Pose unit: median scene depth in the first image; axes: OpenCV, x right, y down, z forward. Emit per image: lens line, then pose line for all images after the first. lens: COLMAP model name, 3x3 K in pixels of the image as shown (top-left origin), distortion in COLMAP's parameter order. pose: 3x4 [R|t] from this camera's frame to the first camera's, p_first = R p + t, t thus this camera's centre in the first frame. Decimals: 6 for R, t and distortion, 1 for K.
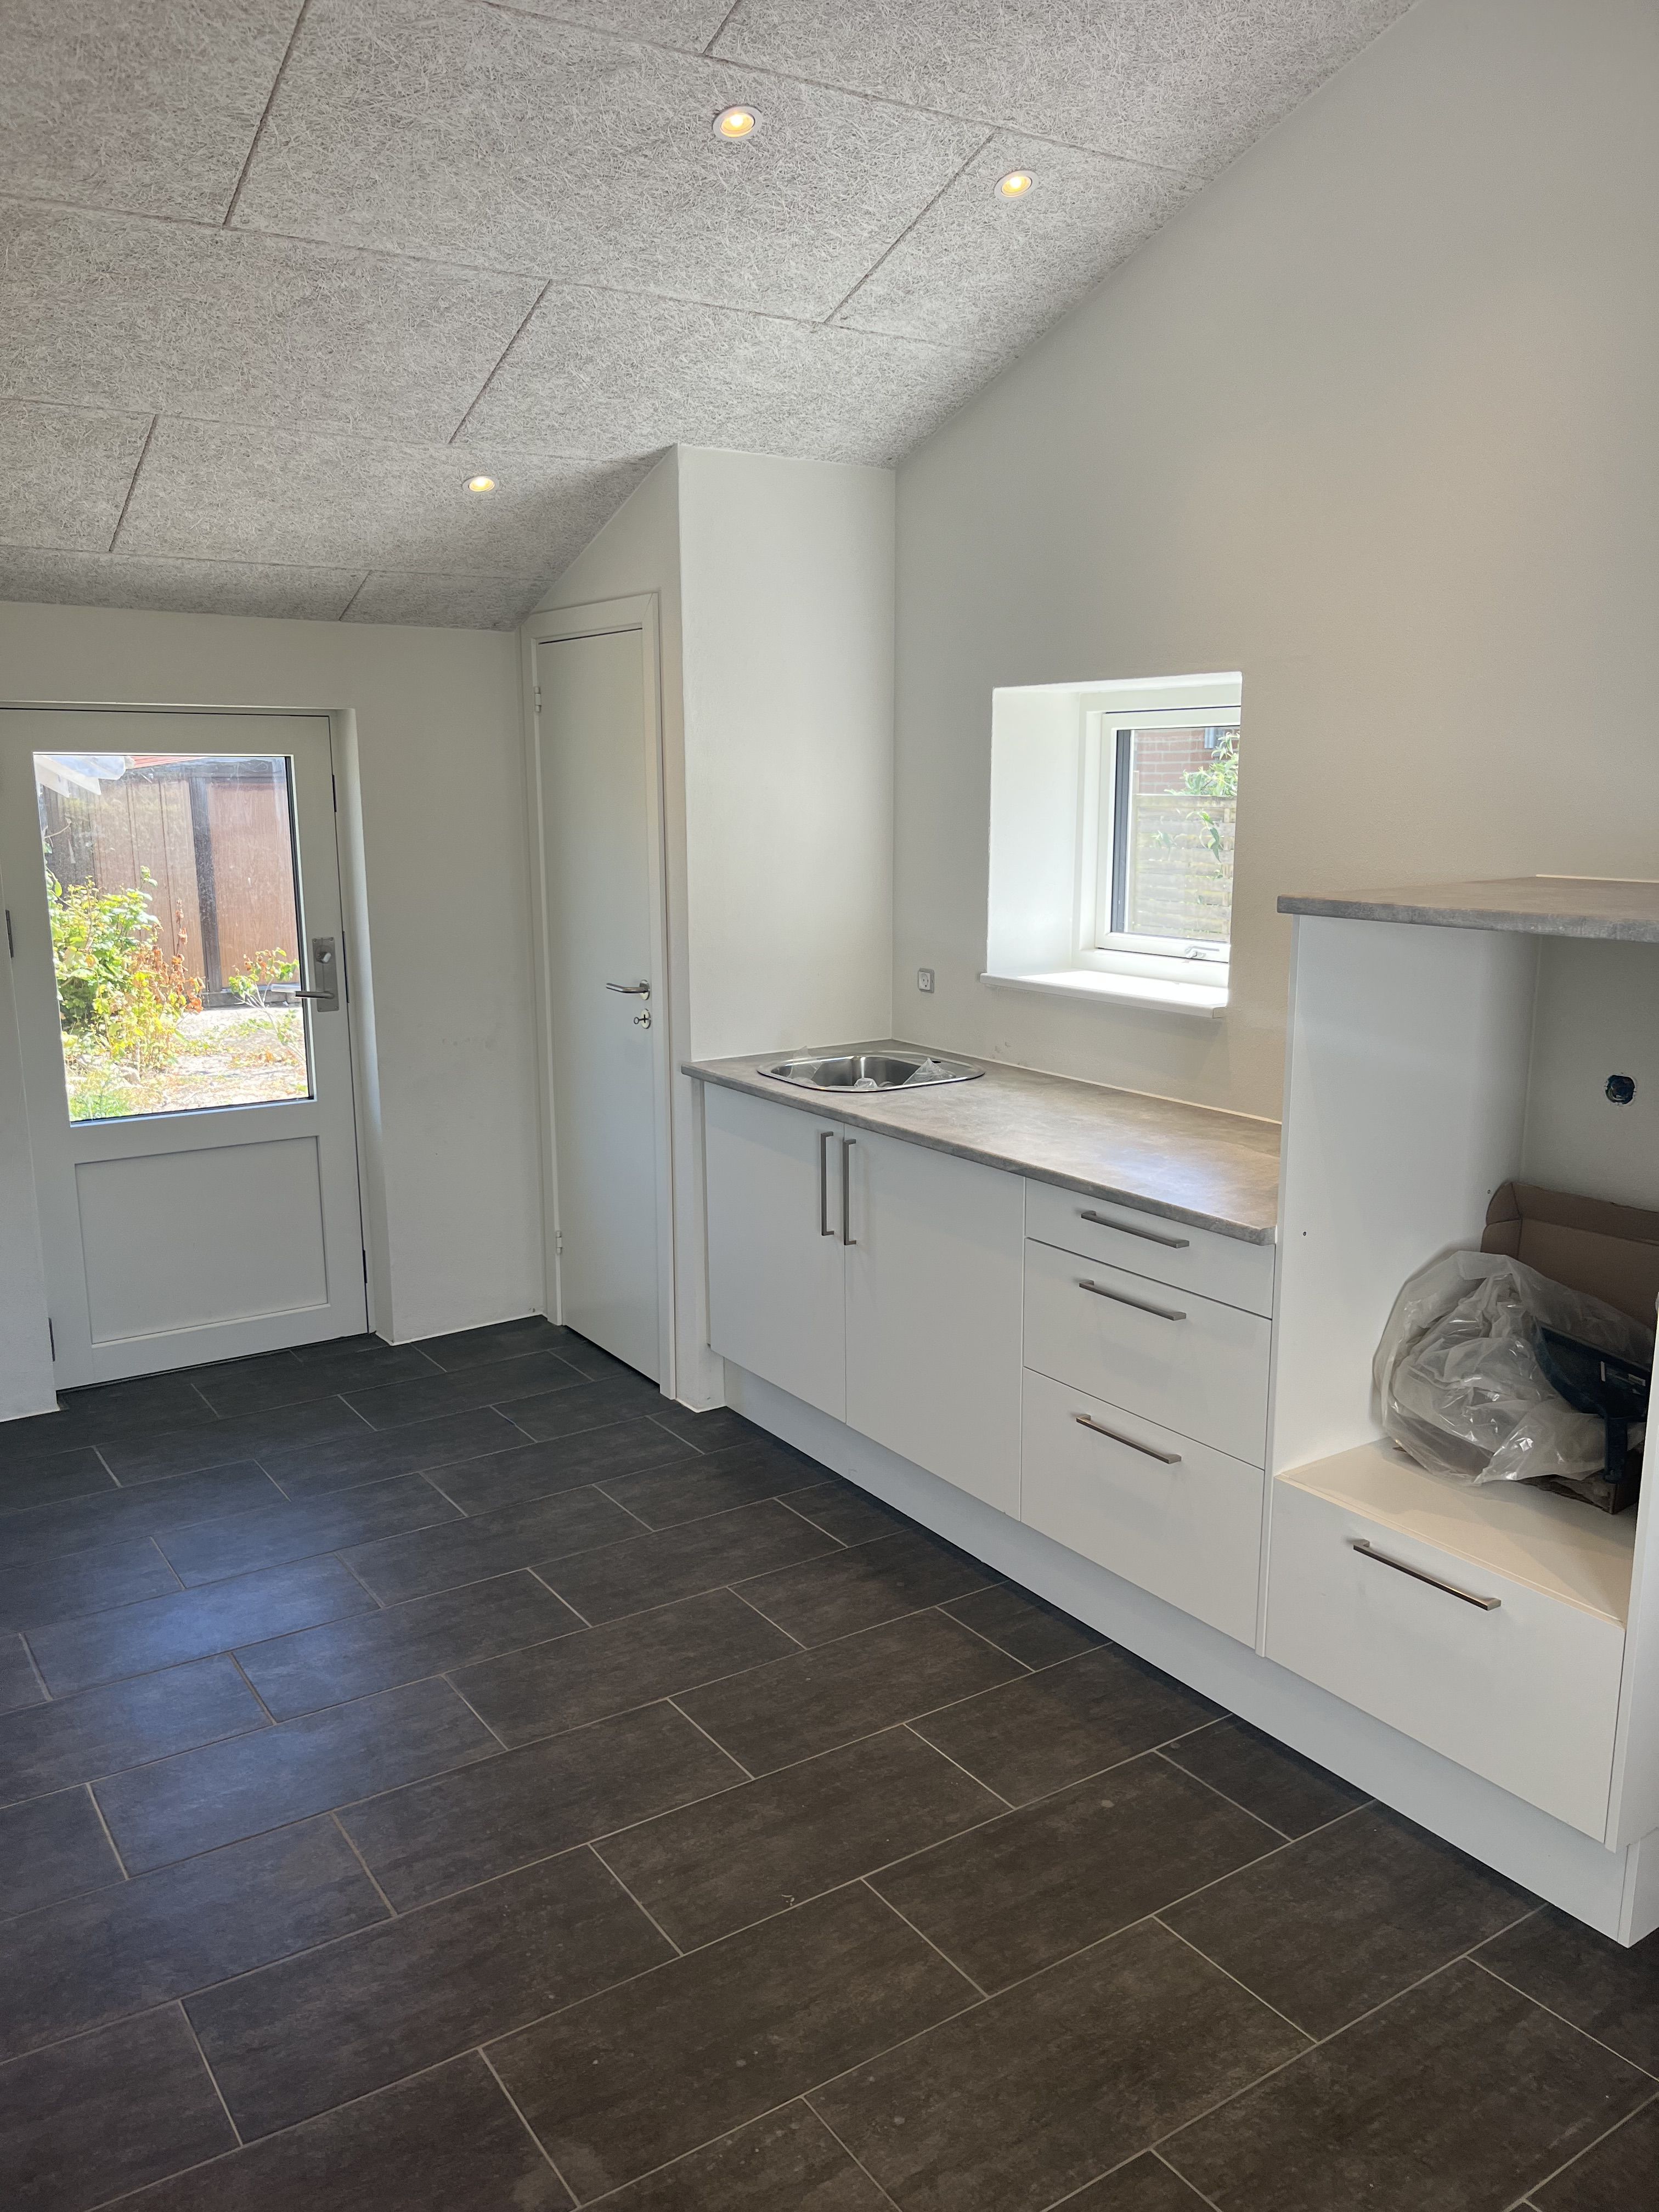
lens RADIAL K [[1701.4, 0, 832.6], [0, 1701.4, 1114.4], [0, 0, 1]] dist [0.011100, -0.023581]
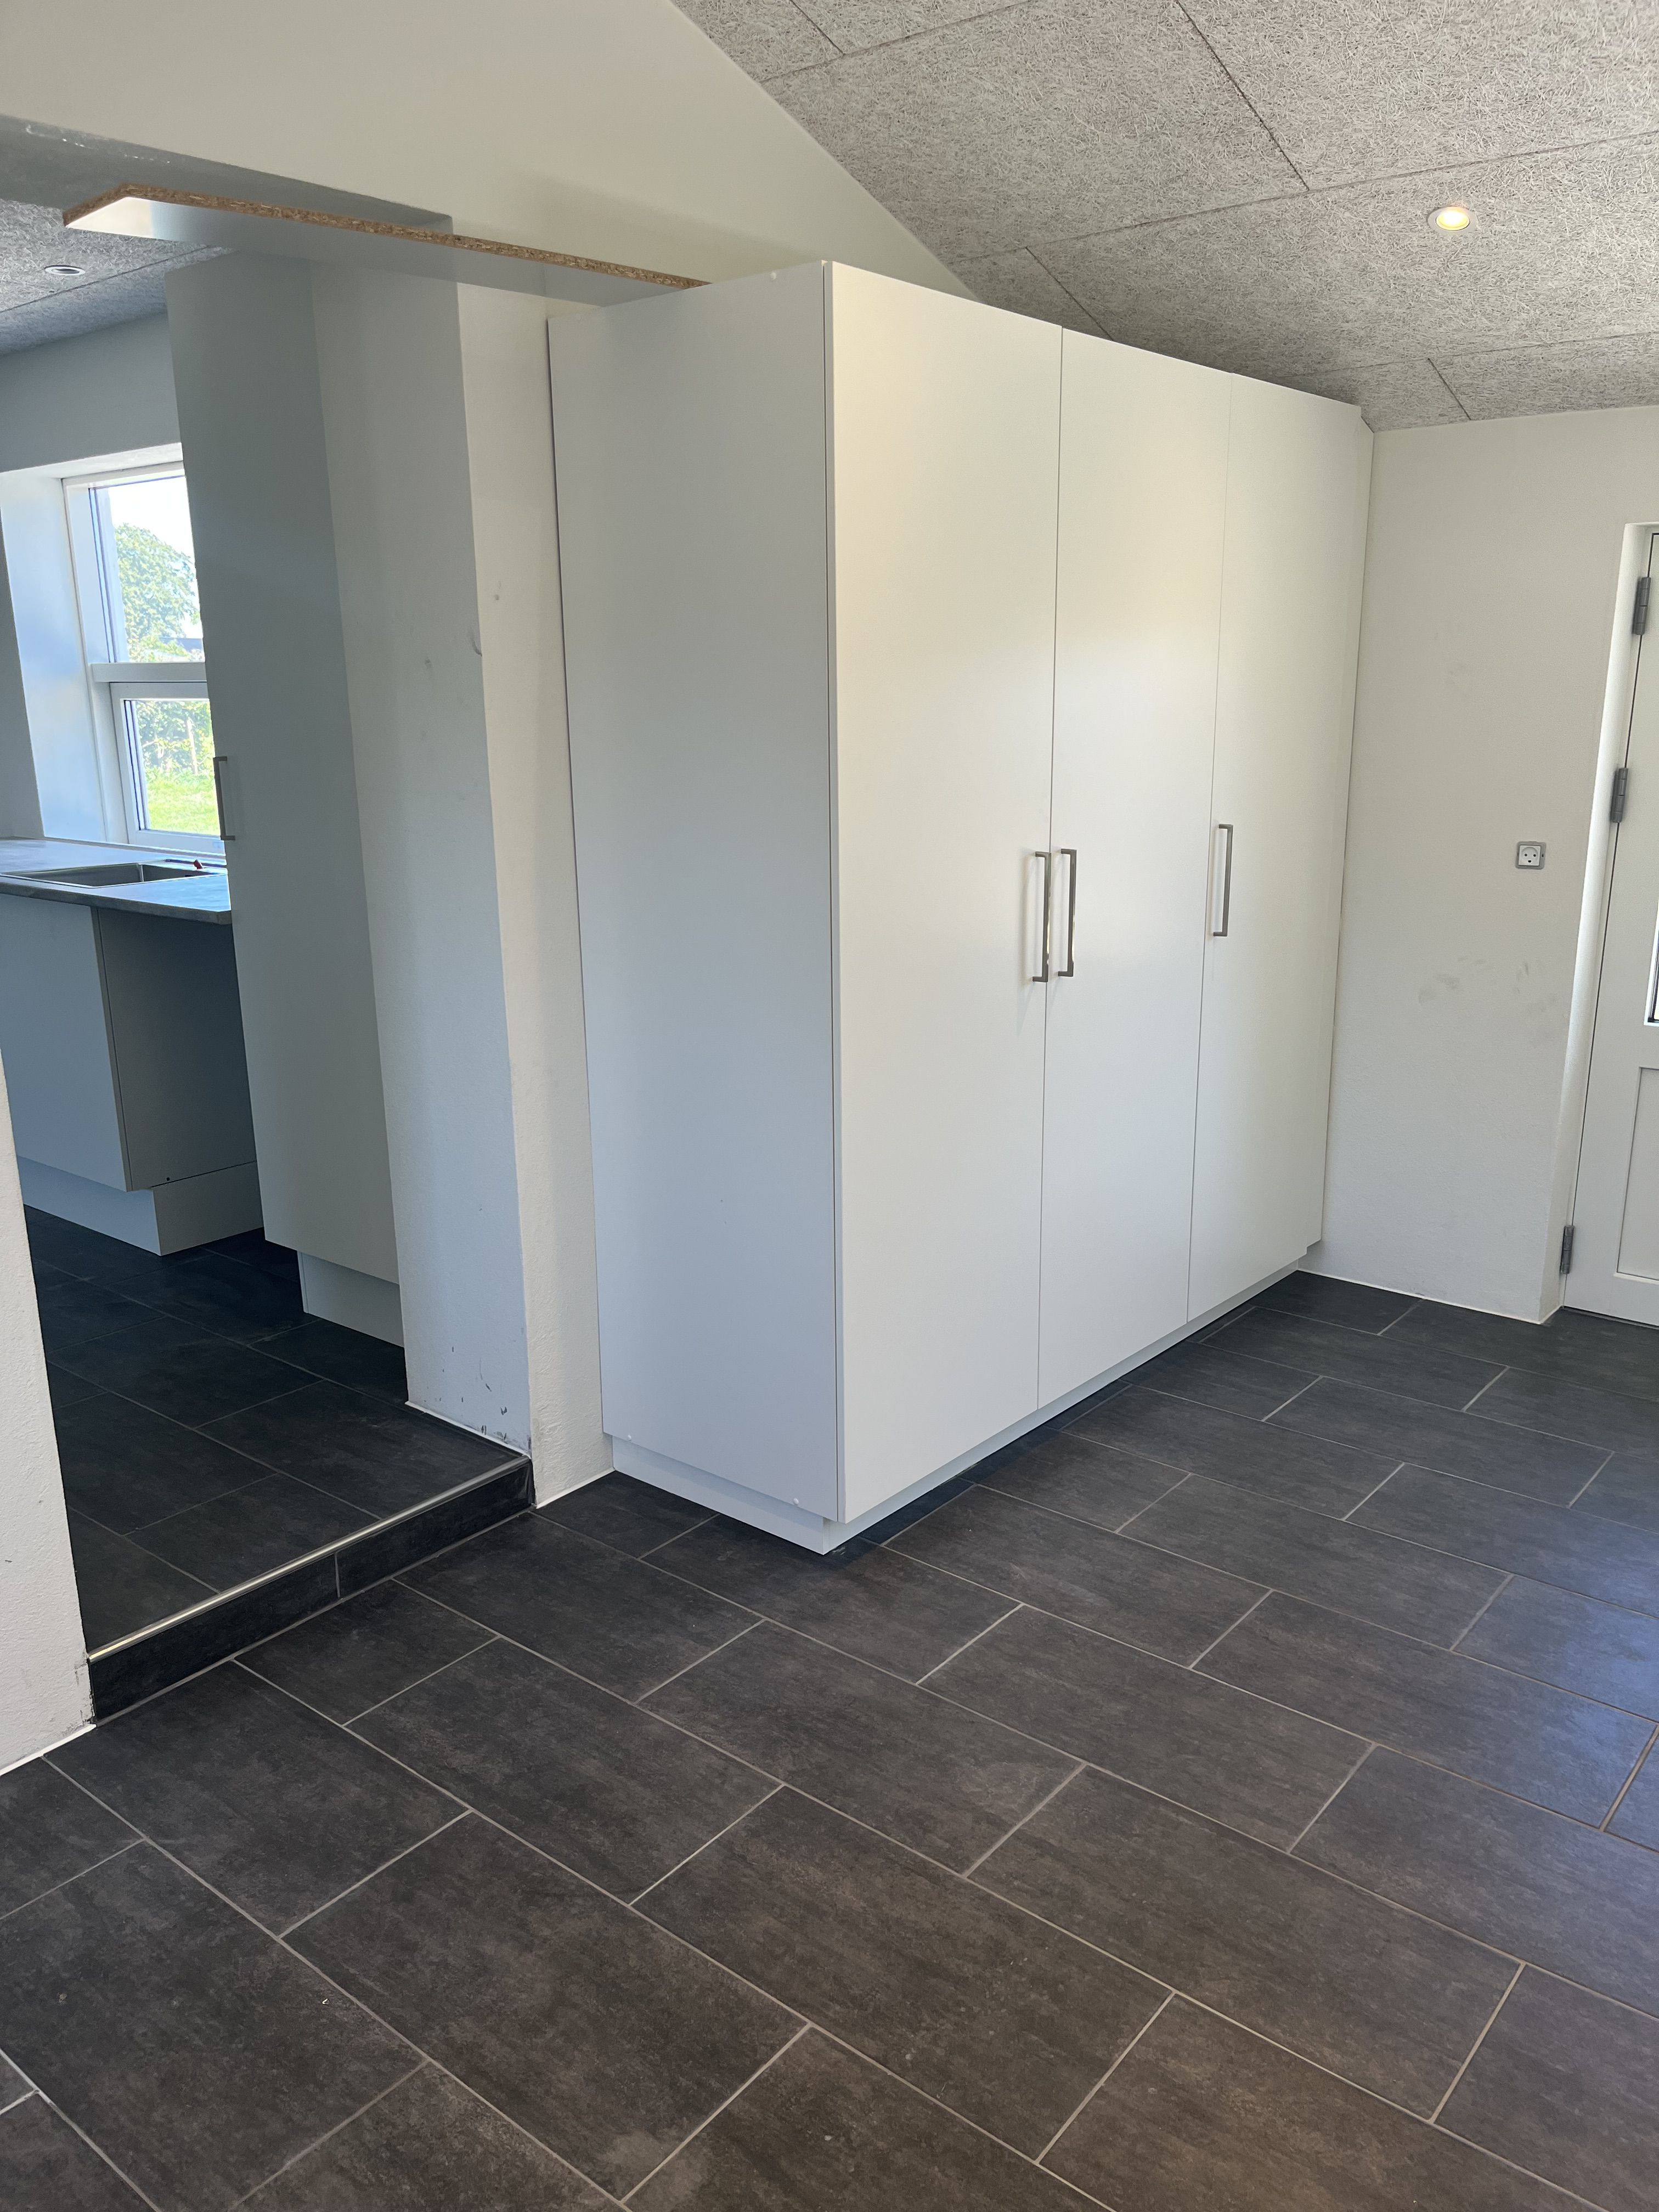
lens RADIAL K [[1701.4, 0, 835.1], [0, 1701.4, 1095.1], [0, 0, 1]] dist [0.011100, -0.023581]
pose [[0.288250, 0.234929, -0.928289, 0.433752], [-0.190986, 0.964063, 0.184678, -0.068399], [0.938316, 0.124057, 0.322759, 0.581491]]
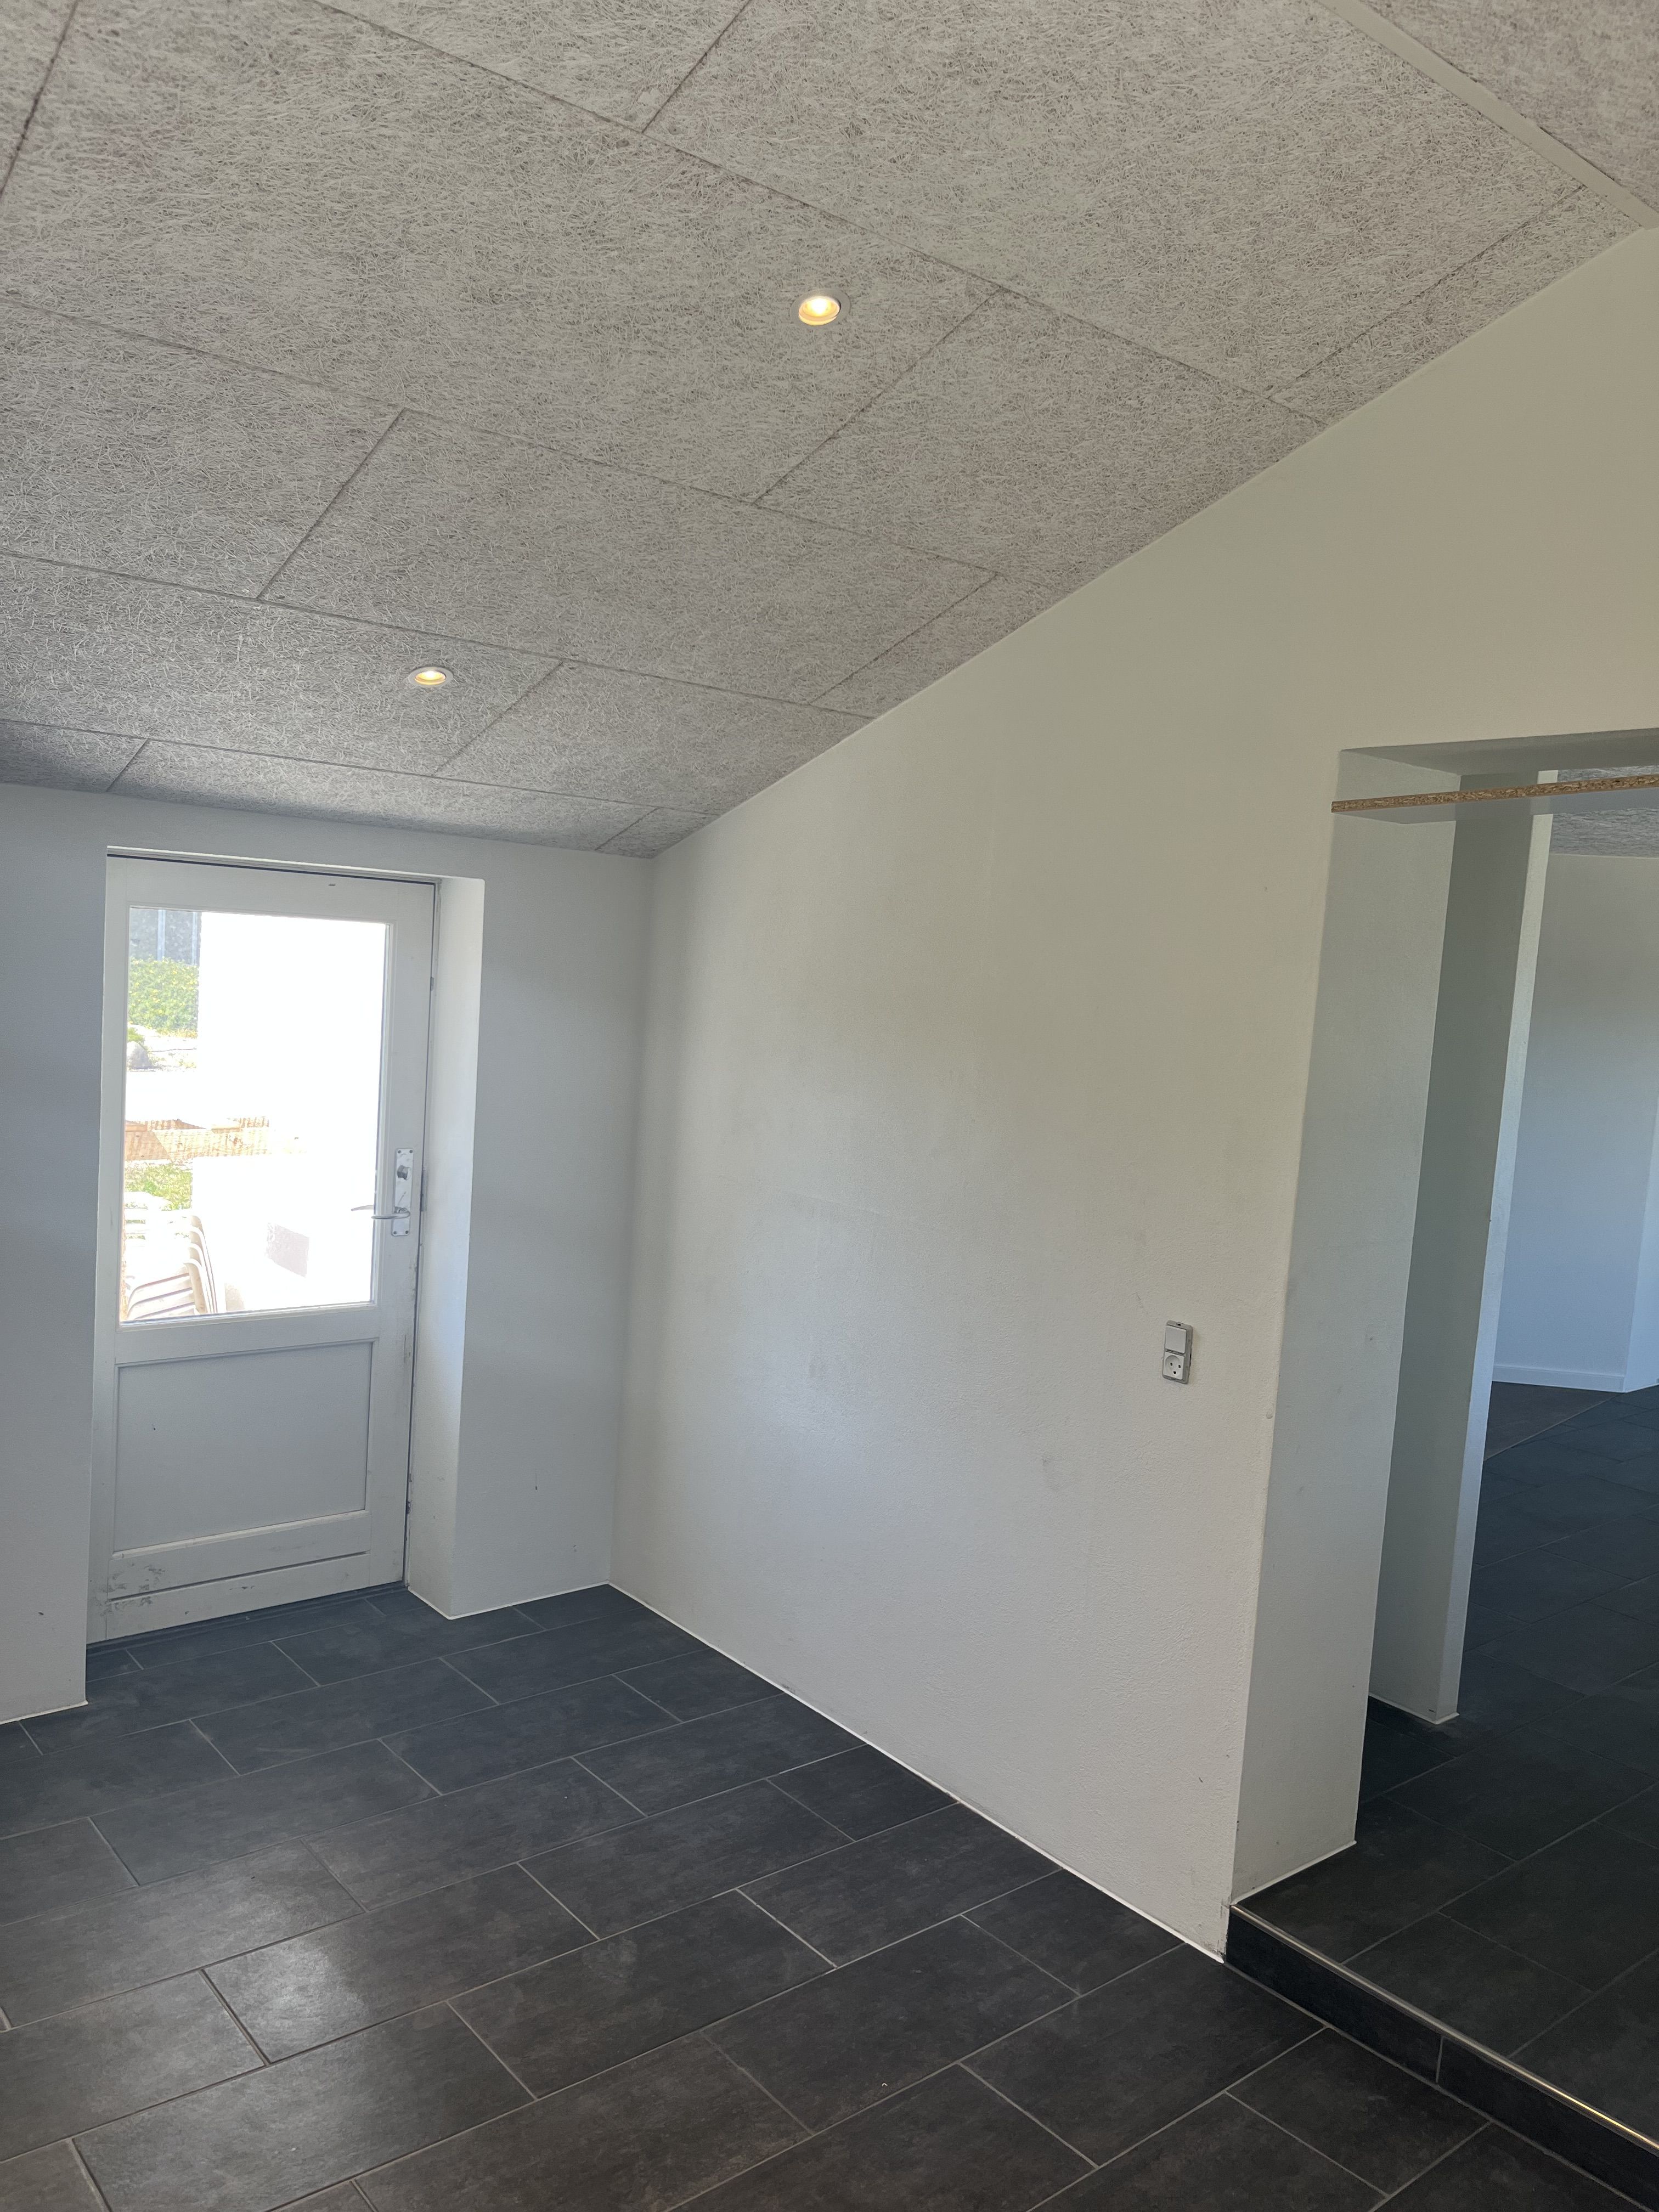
lens RADIAL K [[1701.4, 0, 830.9], [0, 1701.4, 1106.9], [0, 0, 1]] dist [0.011100, -0.023581]
pose [[-0.992861, -0.047654, -0.109345, -0.087533], [-0.079203, 0.948843, 0.305654, -0.379127], [0.089186, 0.312132, -0.945843, 1.482159]]
